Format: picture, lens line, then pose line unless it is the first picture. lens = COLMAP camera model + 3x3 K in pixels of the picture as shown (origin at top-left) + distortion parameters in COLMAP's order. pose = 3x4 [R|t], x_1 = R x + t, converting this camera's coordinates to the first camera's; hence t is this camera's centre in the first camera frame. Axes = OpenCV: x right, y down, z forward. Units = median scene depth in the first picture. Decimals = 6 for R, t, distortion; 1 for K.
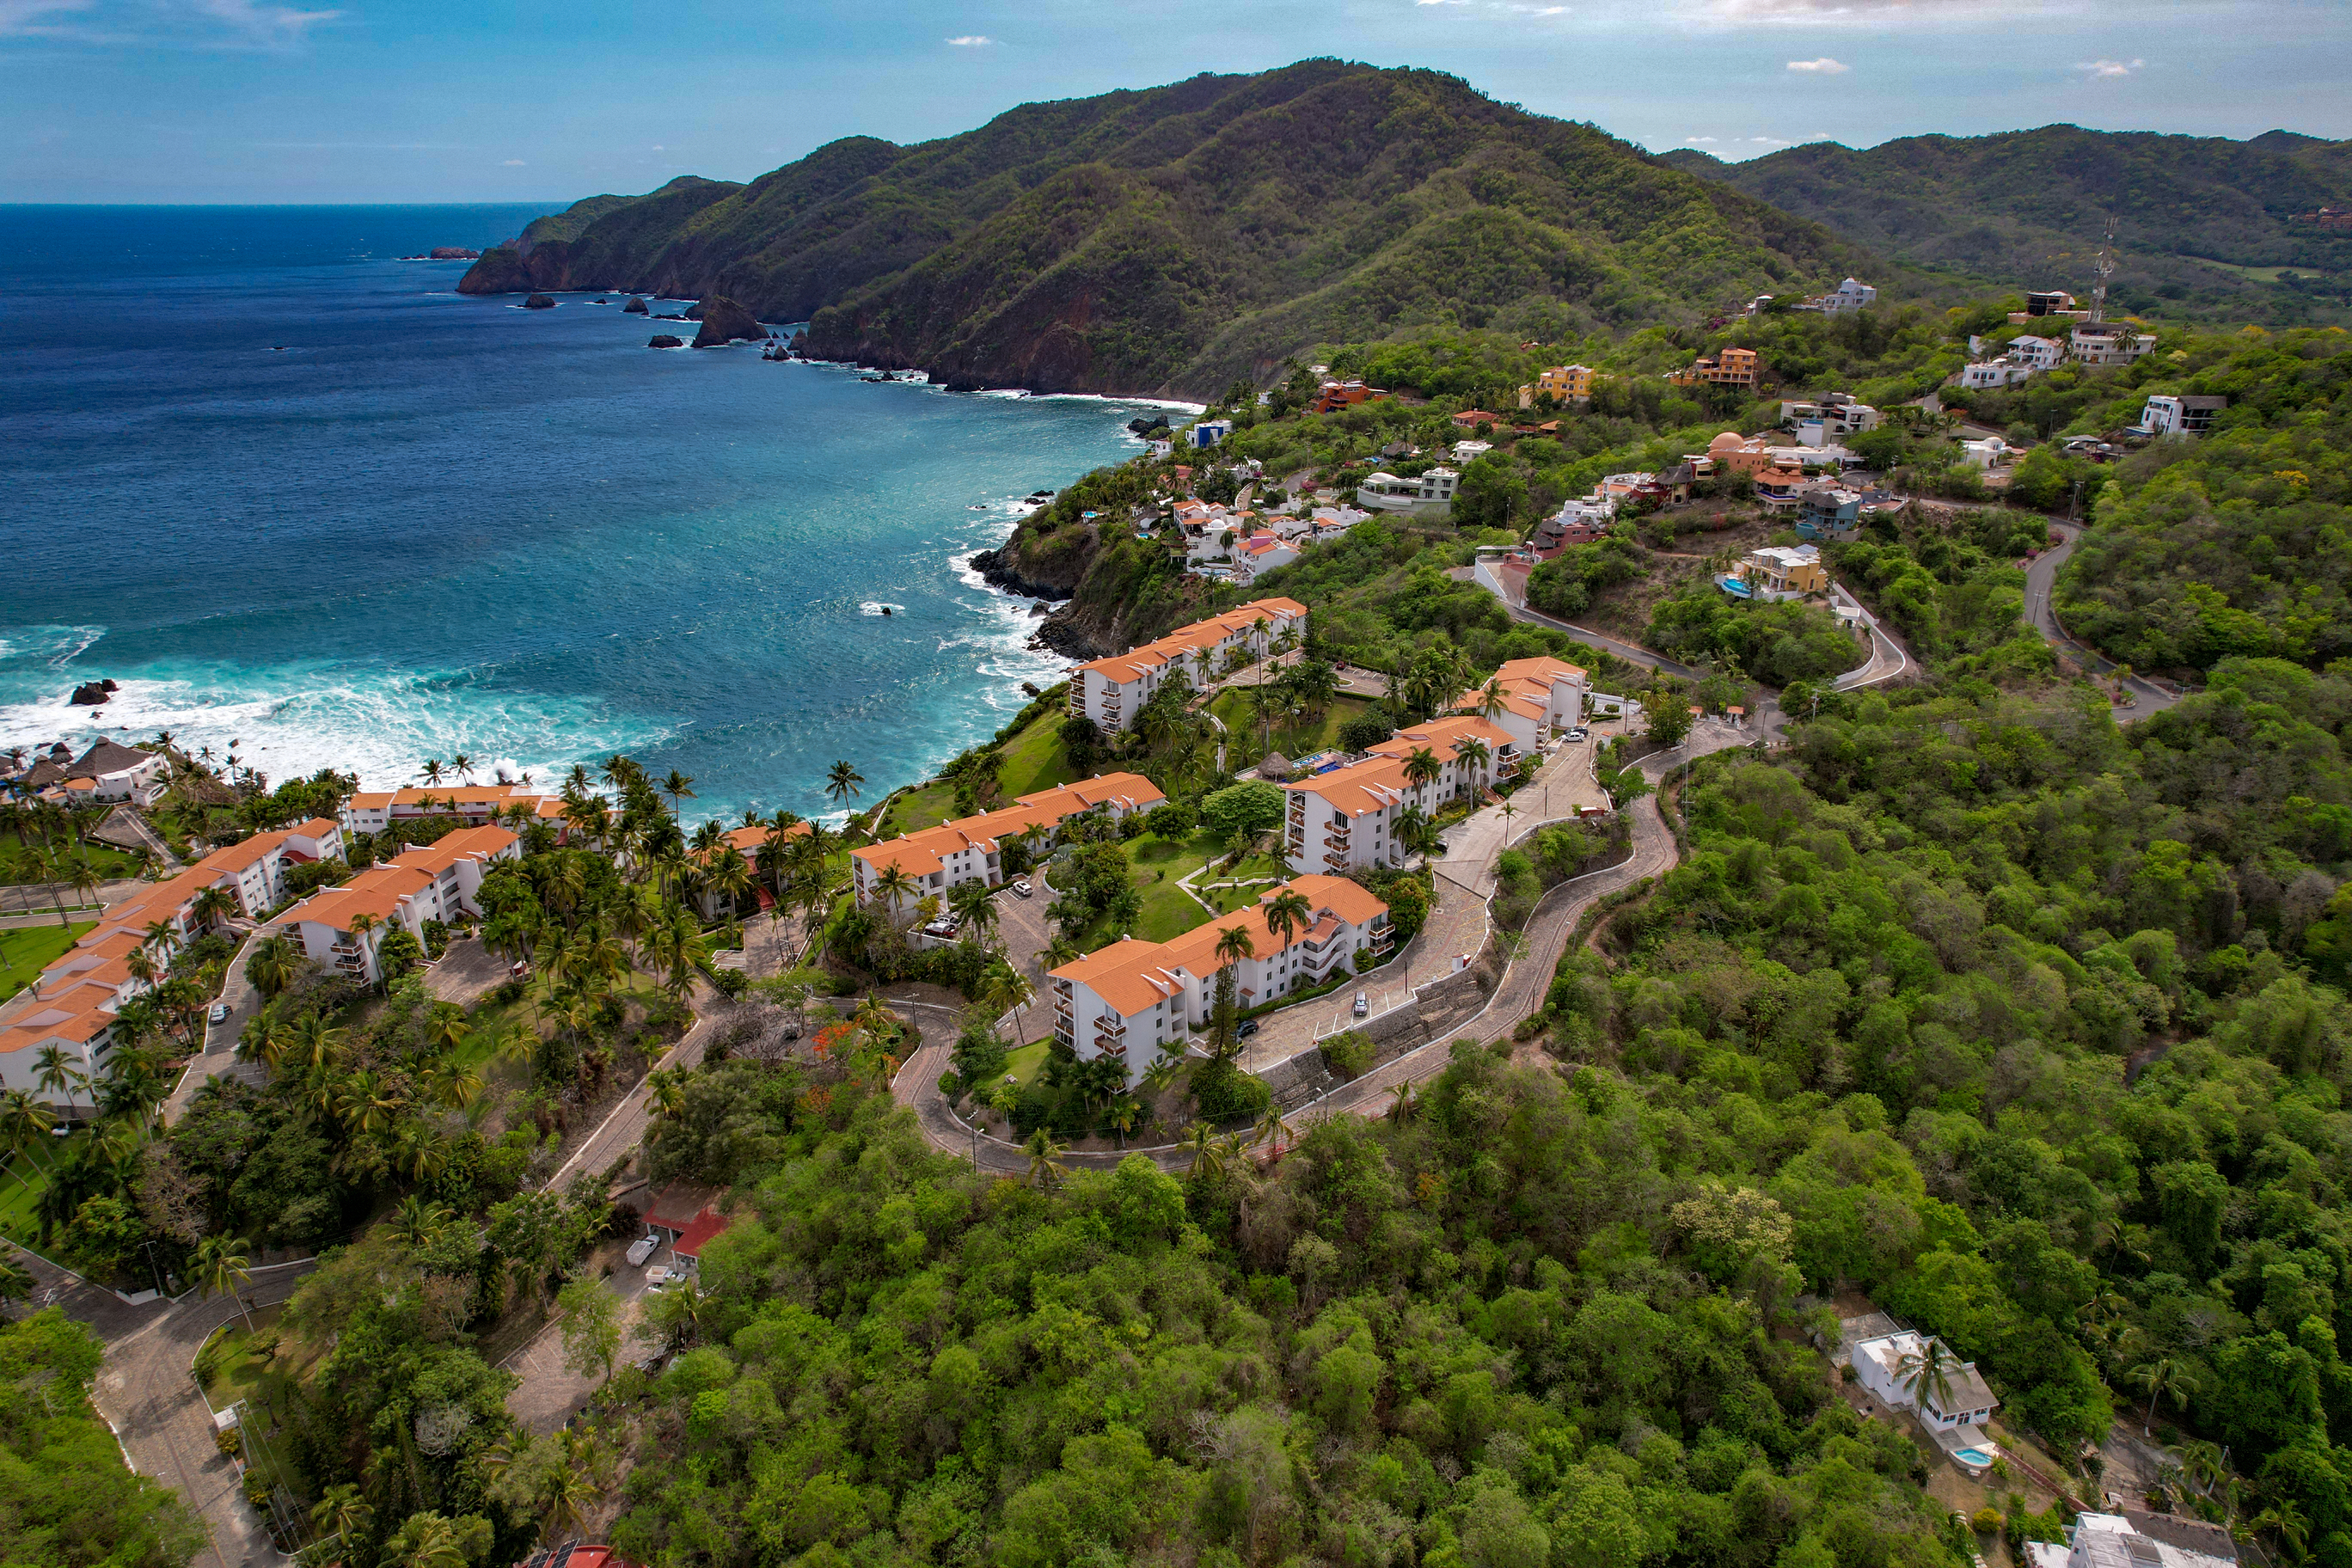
lens RADIAL K [[1498.2, 0, 1179.8], [0, 1498.2, 802.6], [0, 0, 1]] dist [-0.077482, 0.065460]
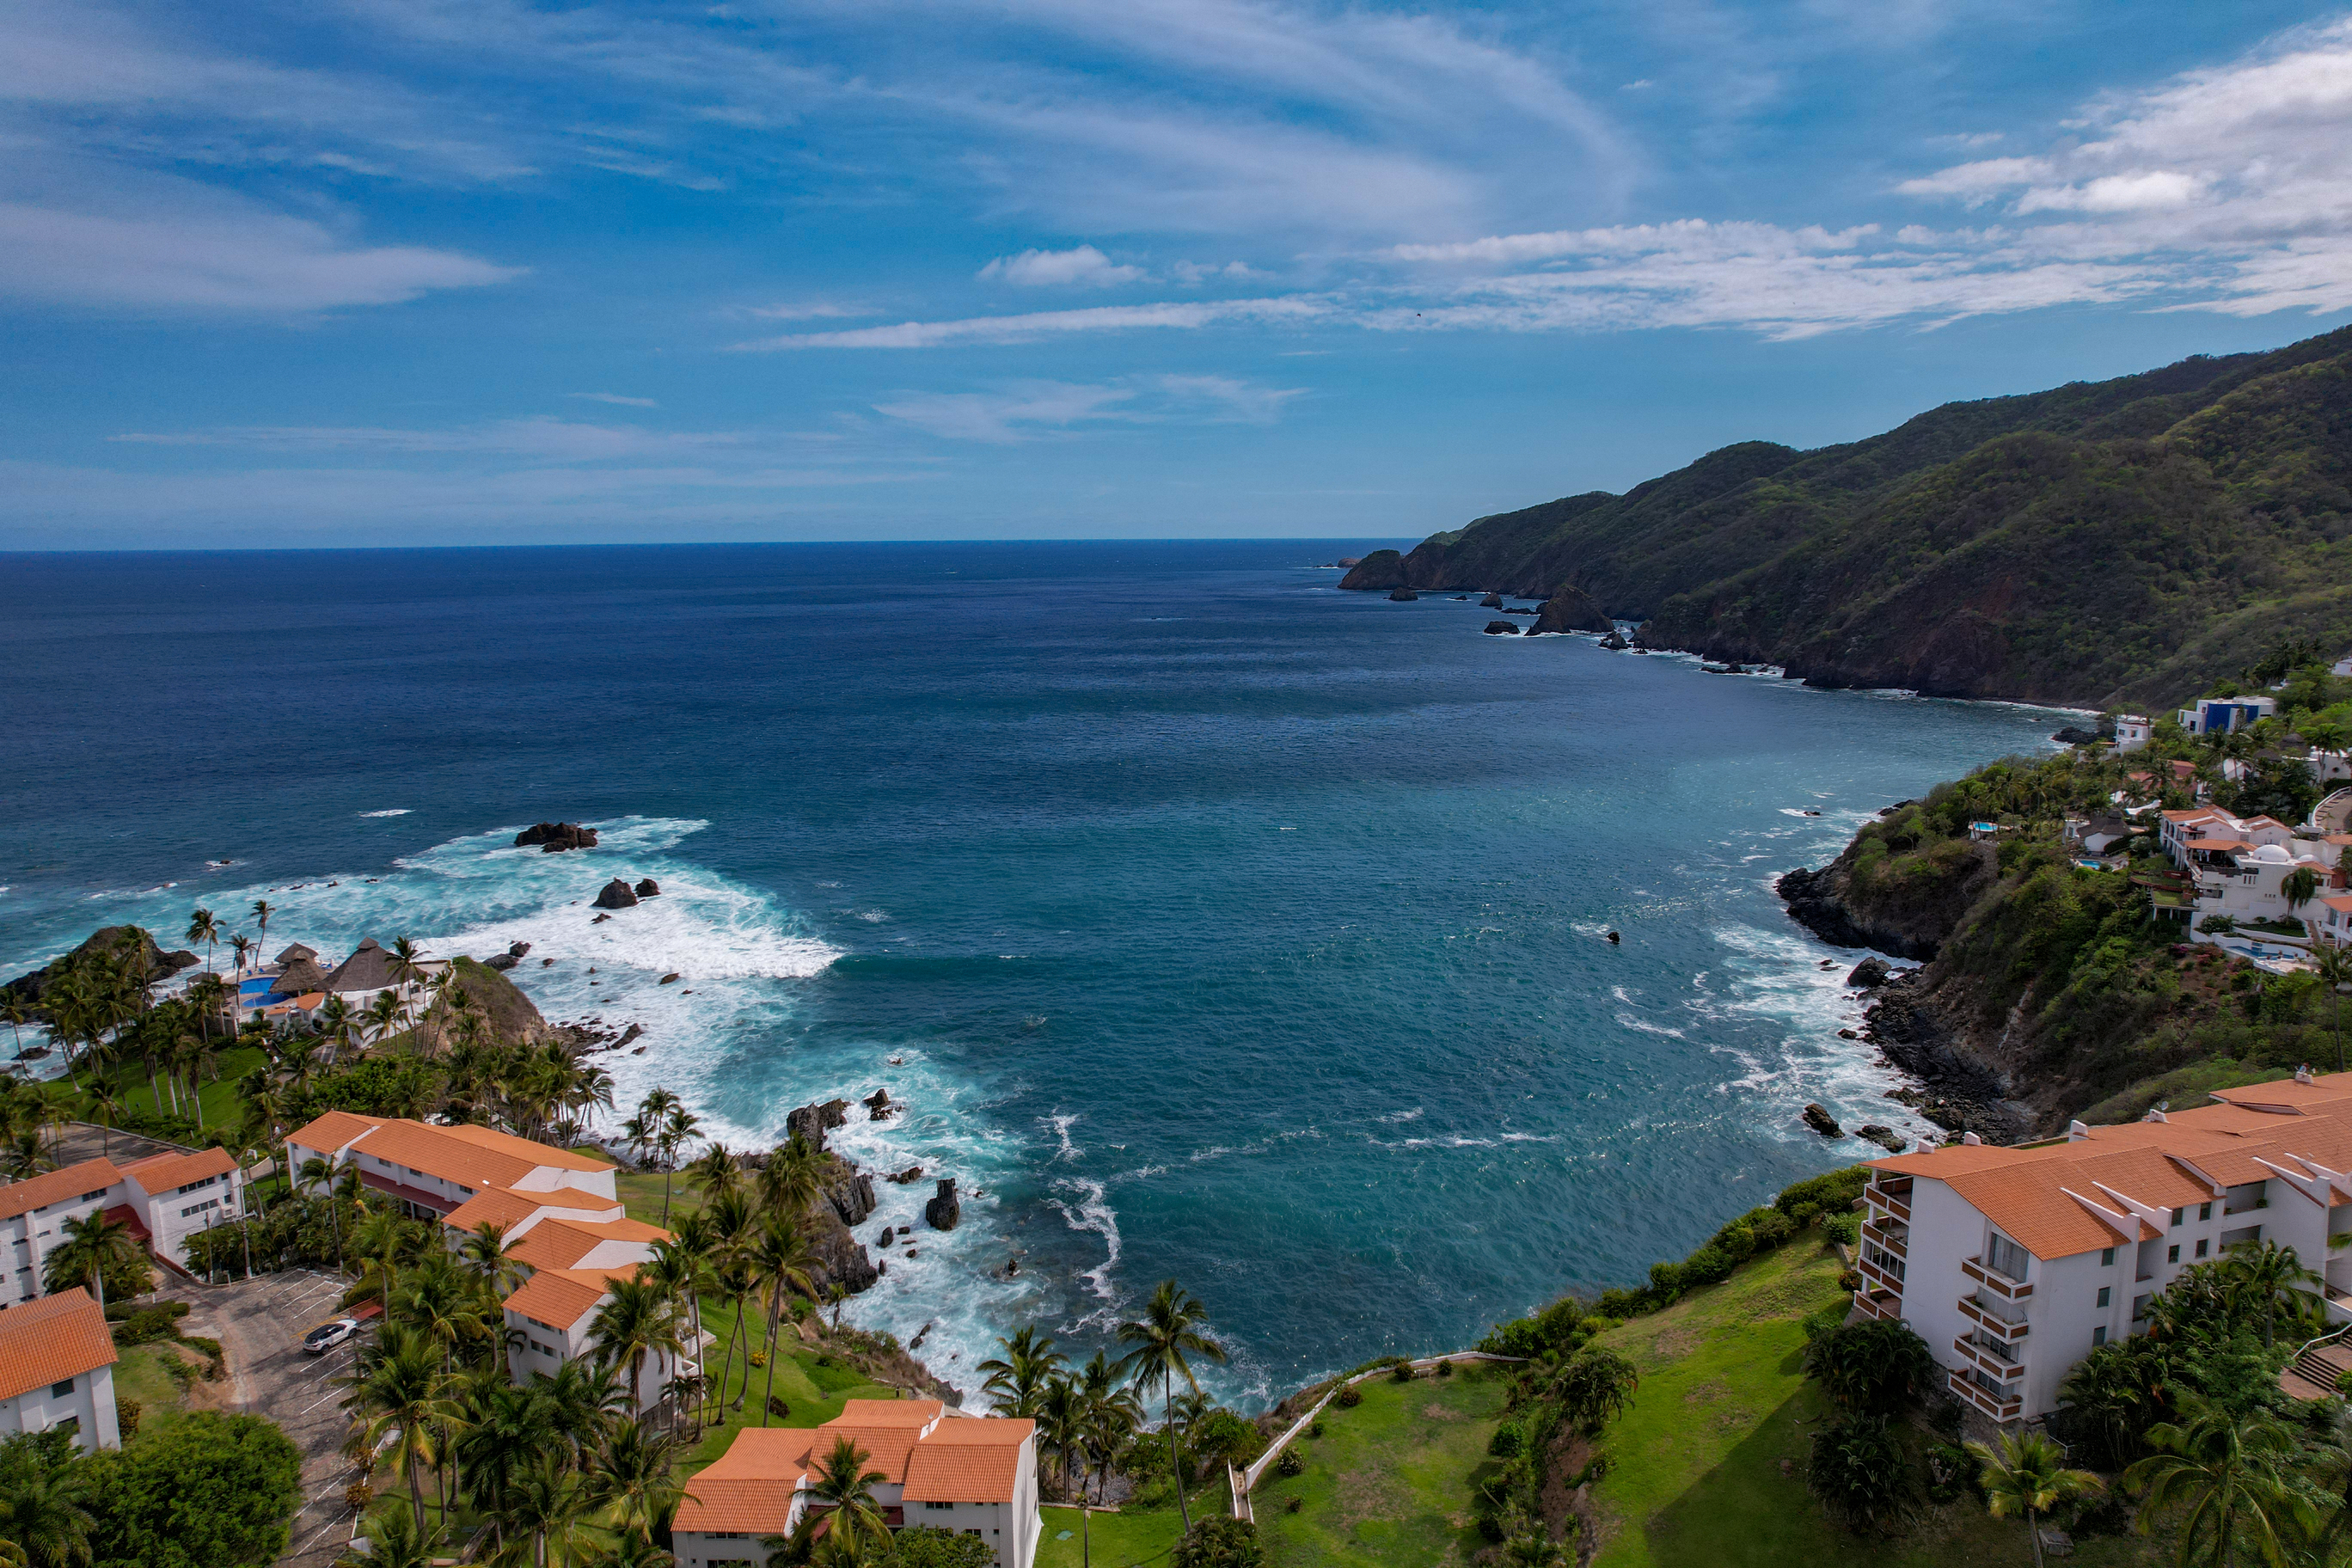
lens RADIAL K [[1497.4, 0, 1177.9], [0, 1497.4, 793.1], [0, 0, 1]] dist [-0.095001, 0.087875]
pose [[0.841171, 0.088297, -0.533512, -0.020609], [-0.202247, 0.966350, -0.158943, -0.049736], [0.501525, 0.241600, 0.830724, 0.365210]]
